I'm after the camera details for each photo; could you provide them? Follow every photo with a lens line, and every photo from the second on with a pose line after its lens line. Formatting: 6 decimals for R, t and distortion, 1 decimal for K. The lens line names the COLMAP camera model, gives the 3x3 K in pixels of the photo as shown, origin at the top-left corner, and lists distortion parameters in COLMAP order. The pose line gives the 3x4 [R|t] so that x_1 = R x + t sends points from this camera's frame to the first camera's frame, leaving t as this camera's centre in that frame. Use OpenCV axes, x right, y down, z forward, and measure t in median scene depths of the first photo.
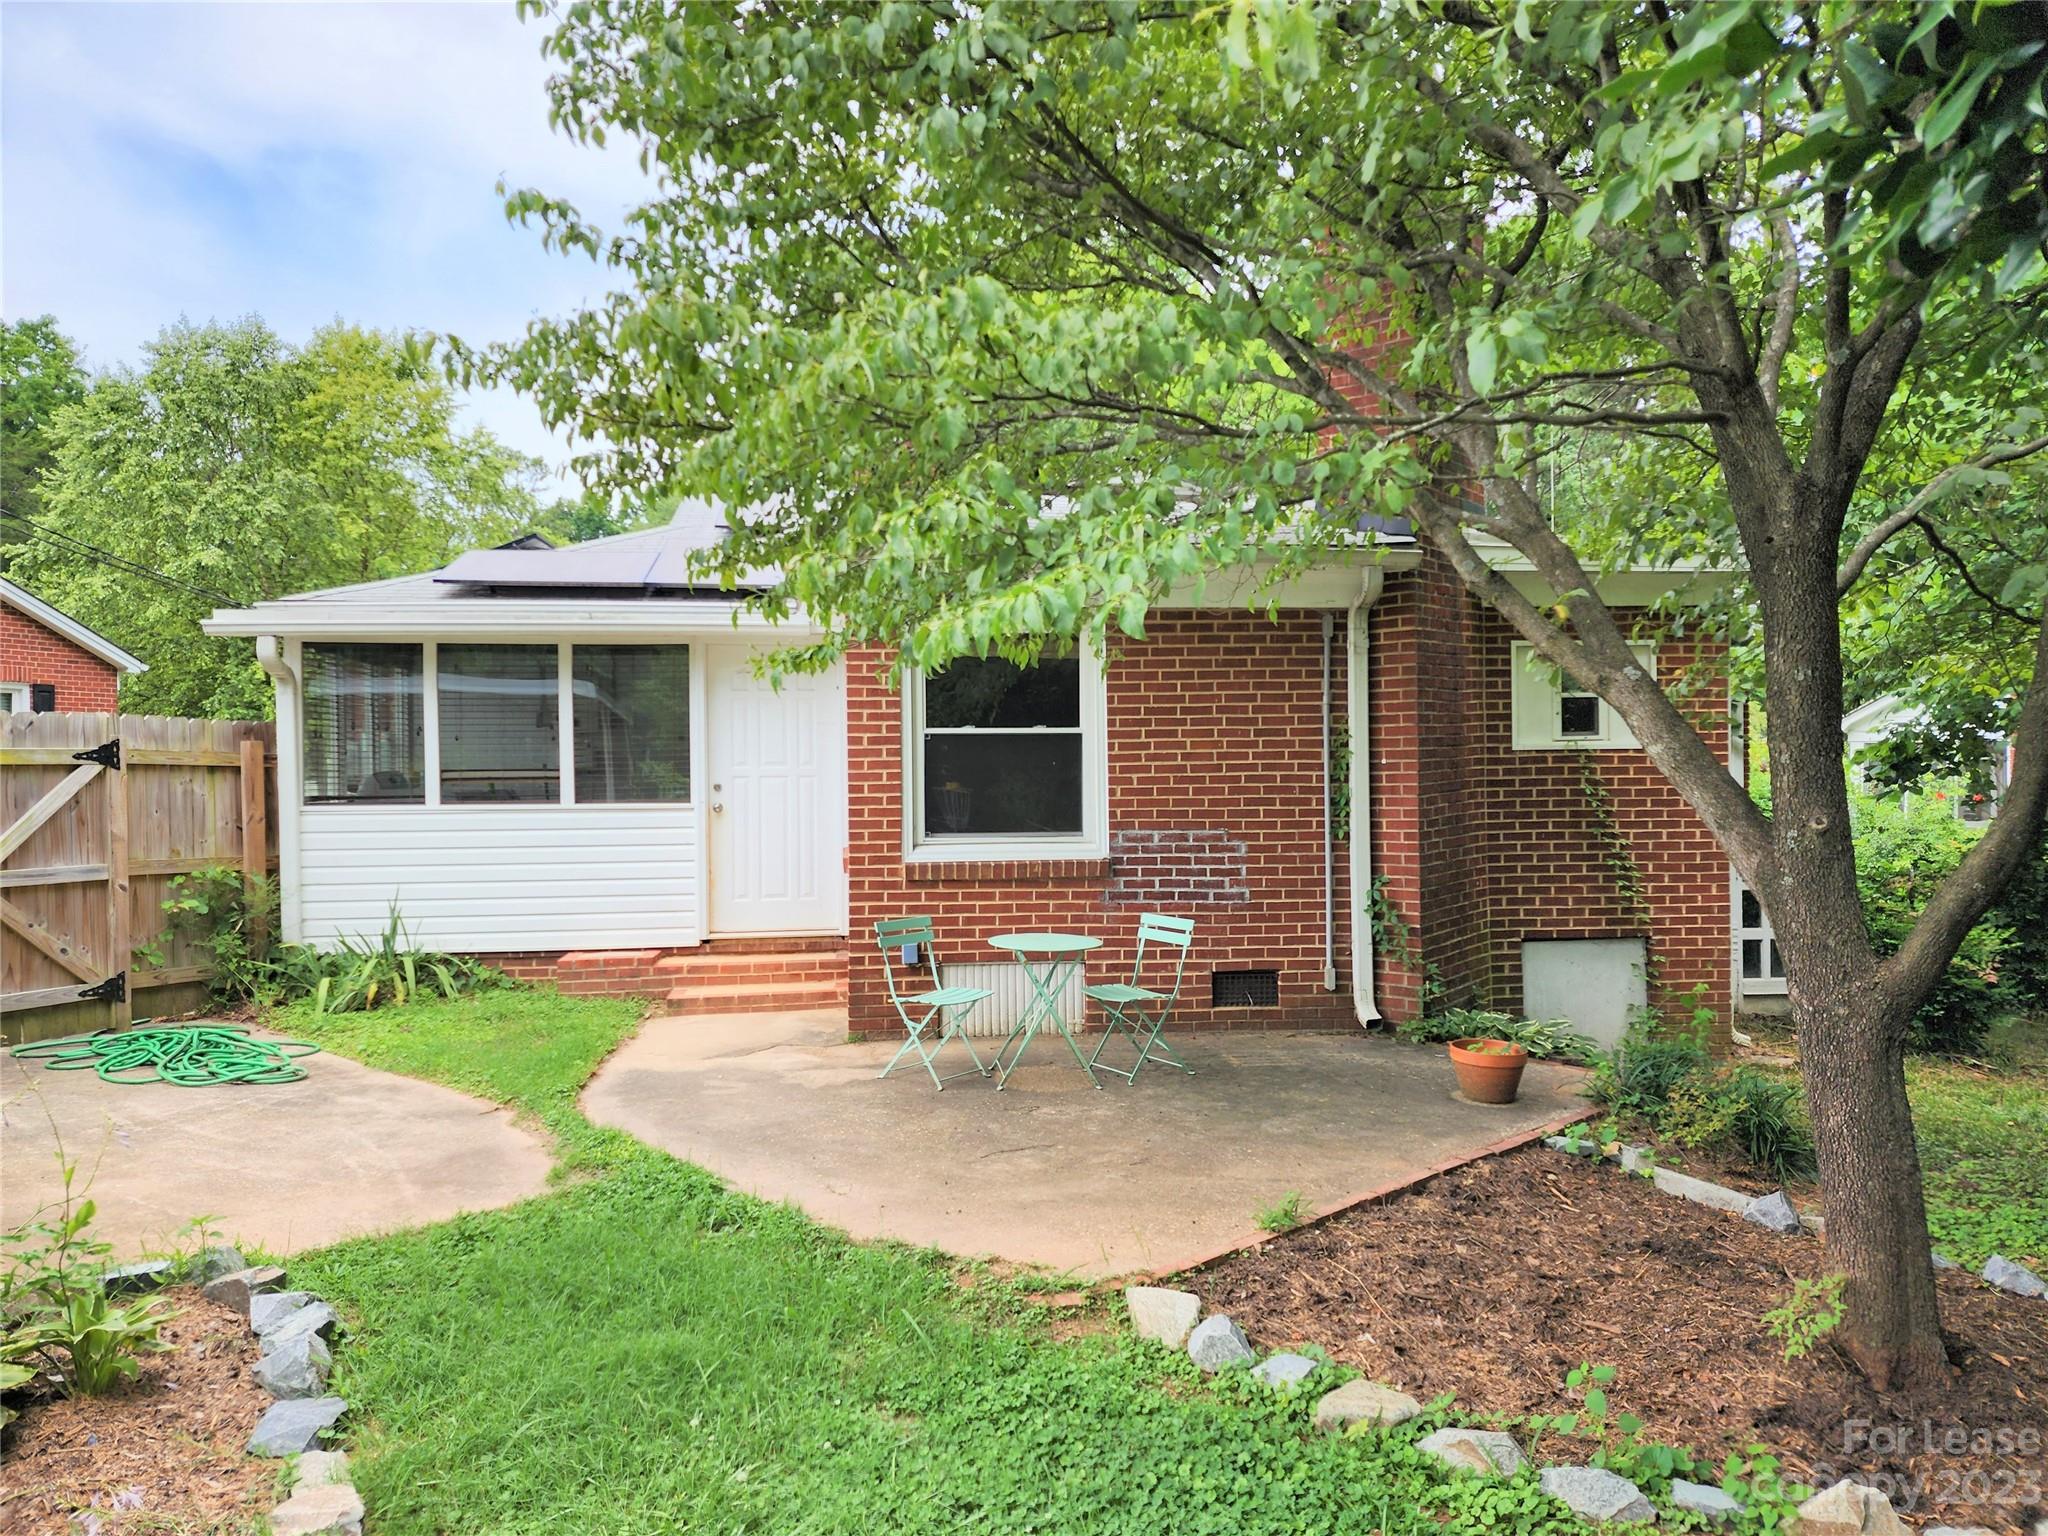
lens RADIAL K [[1372.5, 0, 1022.7], [0, 1372.5, 767.7], [0, 0, 1]] dist [0.058468, -0.029253]
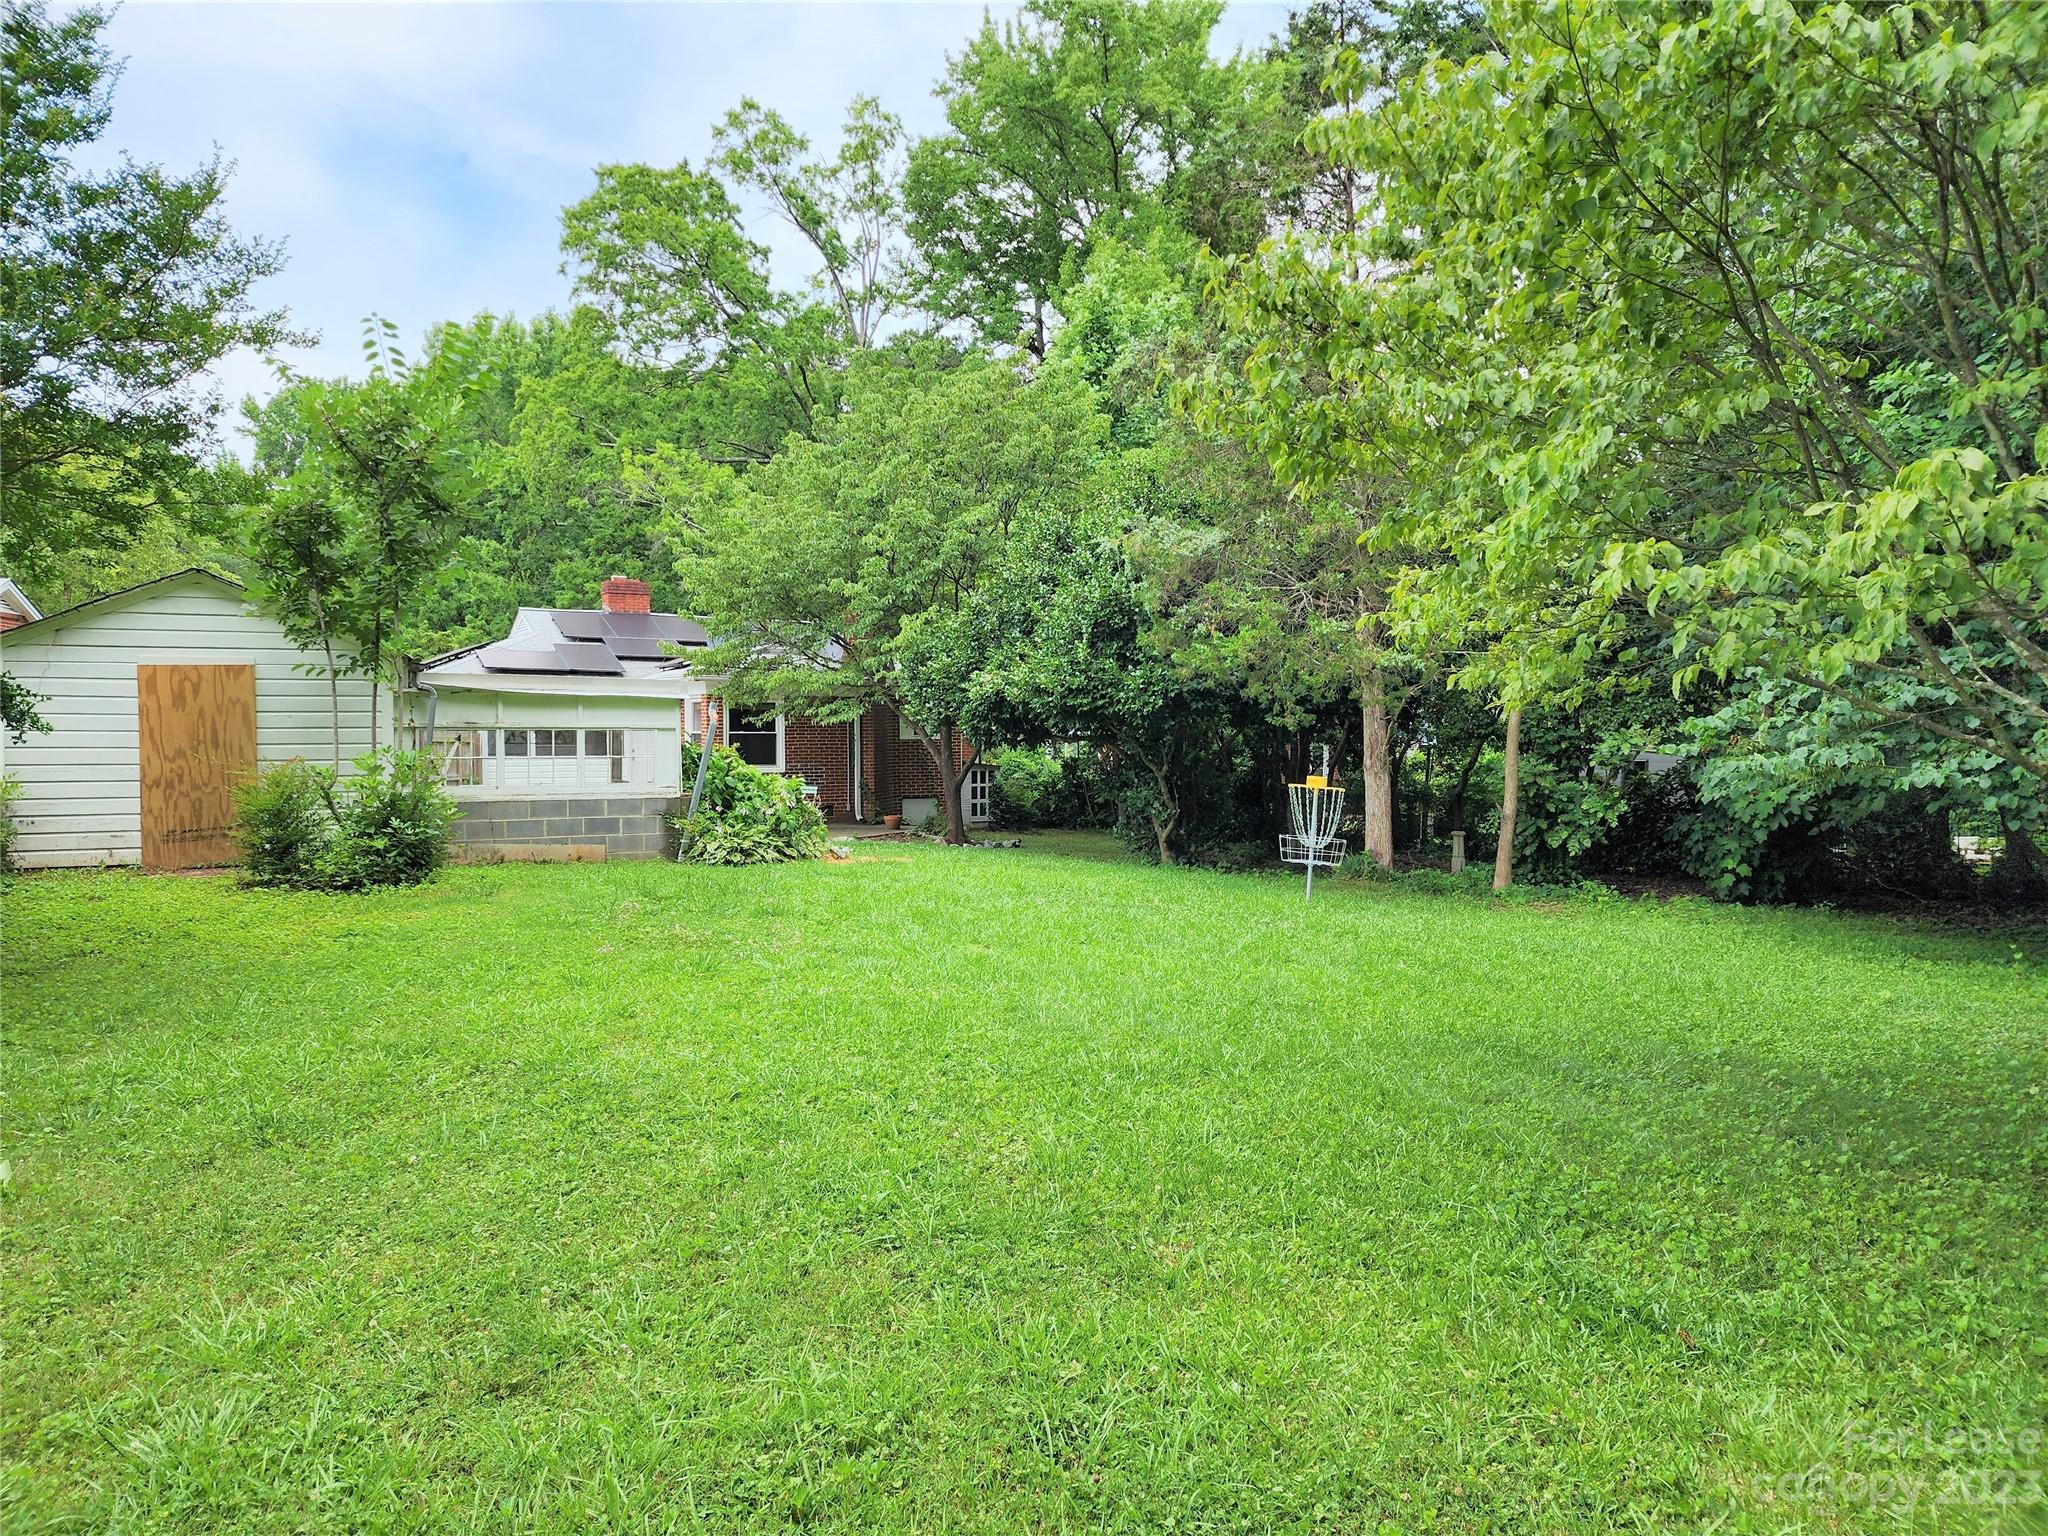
lens RADIAL K [[1372.5, 0, 1023.5], [0, 1372.5, 765.0], [0, 0, 1]] dist [0.058468, -0.029253]
pose [[0.916163, -0.003562, 0.400791, -0.733048], [0.005109, 0.999983, -0.002793, 0.059714], [-0.400774, 0.004606, 0.916165, -2.256394]]
